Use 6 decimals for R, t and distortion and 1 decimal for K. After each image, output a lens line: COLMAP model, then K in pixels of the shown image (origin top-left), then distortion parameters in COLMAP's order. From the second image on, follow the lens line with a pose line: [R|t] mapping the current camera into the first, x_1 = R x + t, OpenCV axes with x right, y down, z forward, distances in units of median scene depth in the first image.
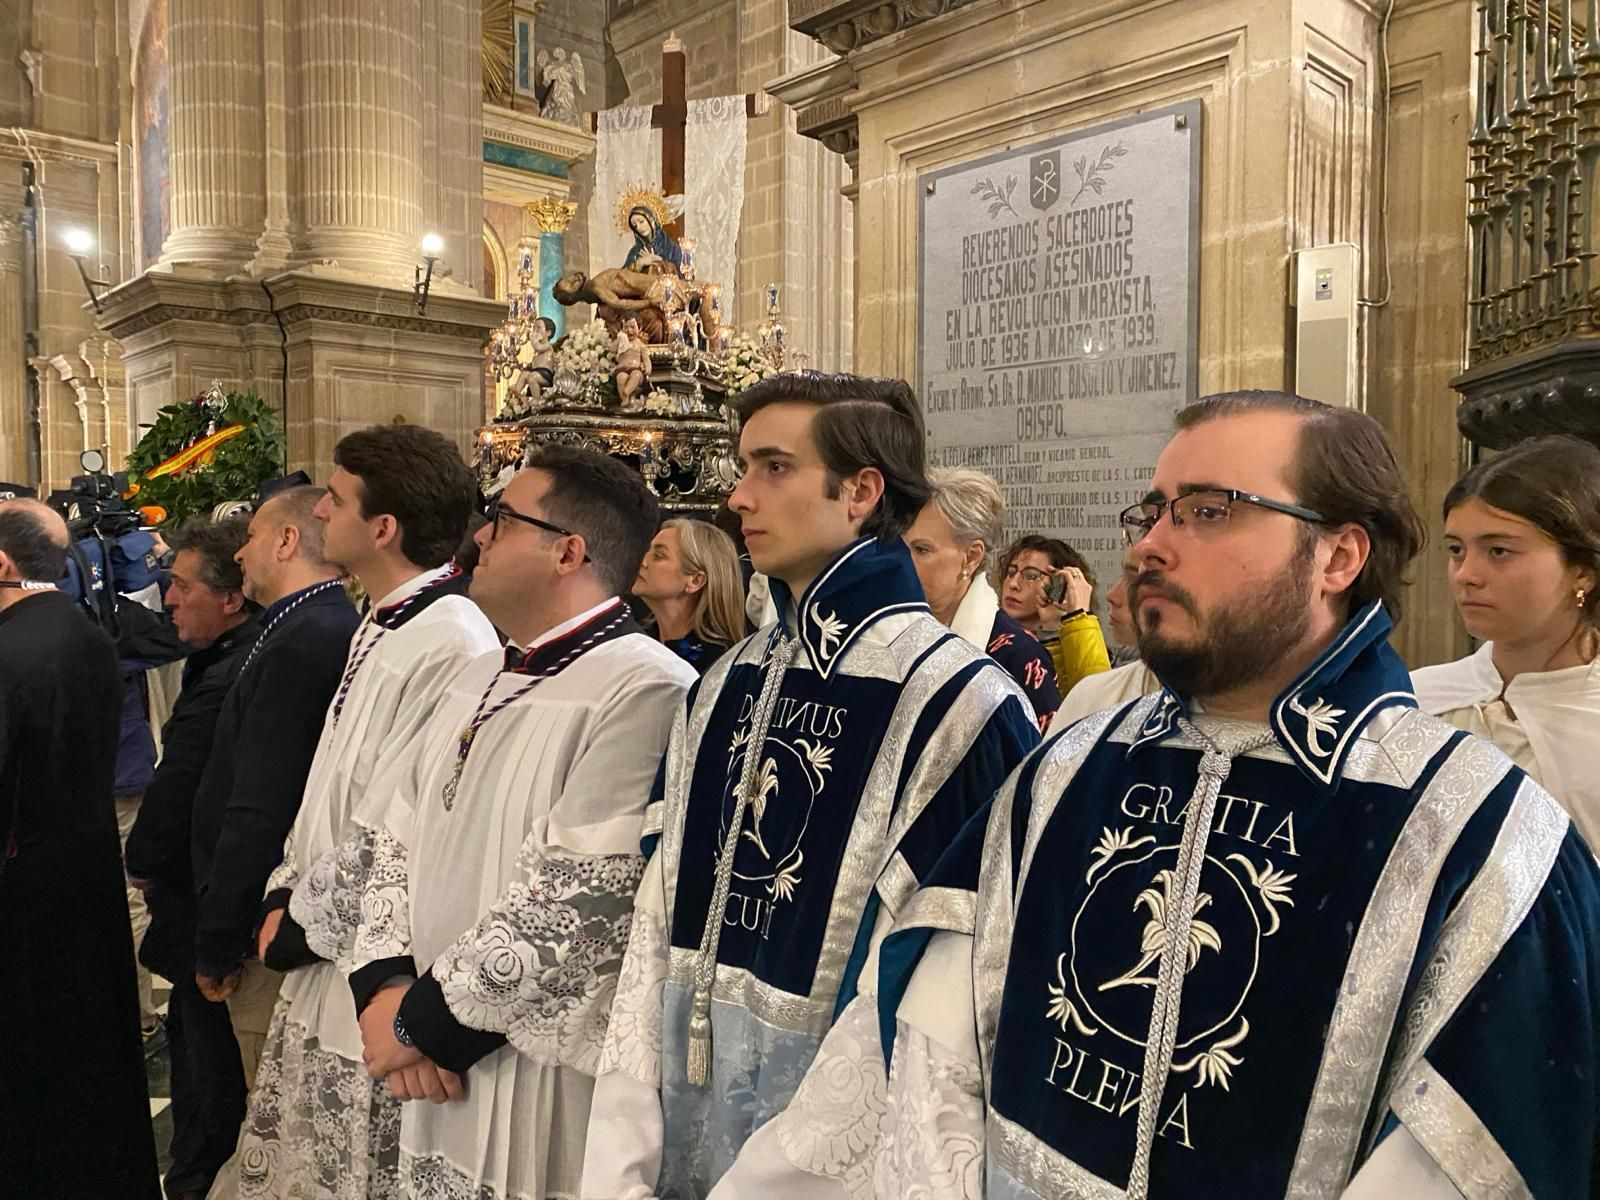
lens RADIAL K [[1207.6, 0, 769.5], [0, 1207.6, 560.6], [0, 0, 1]] dist [0.007943, 0.006763]
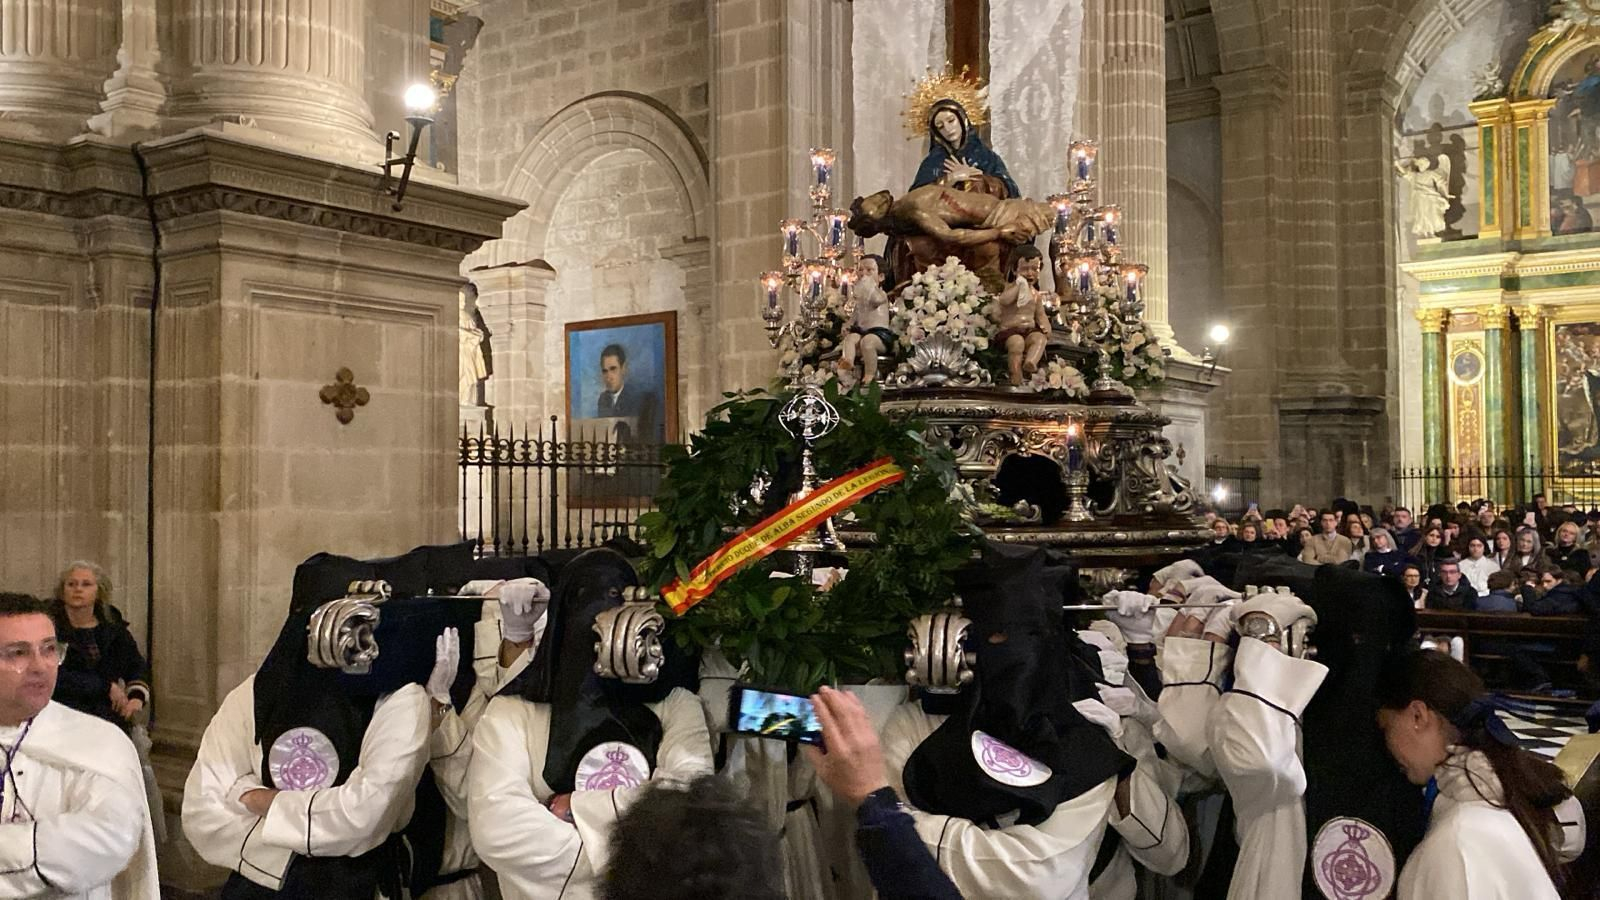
lens RADIAL K [[1394.9, 0, 733.1], [0, 1394.9, 404.4], [0, 0, 1]] dist [0.031683, 0.001804]
pose [[0.985594, 0.004274, 0.169073, -0.236669], [0.010776, 0.996063, -0.087995, -0.037795], [-0.168784, 0.088549, 0.981668, 0.270413]]
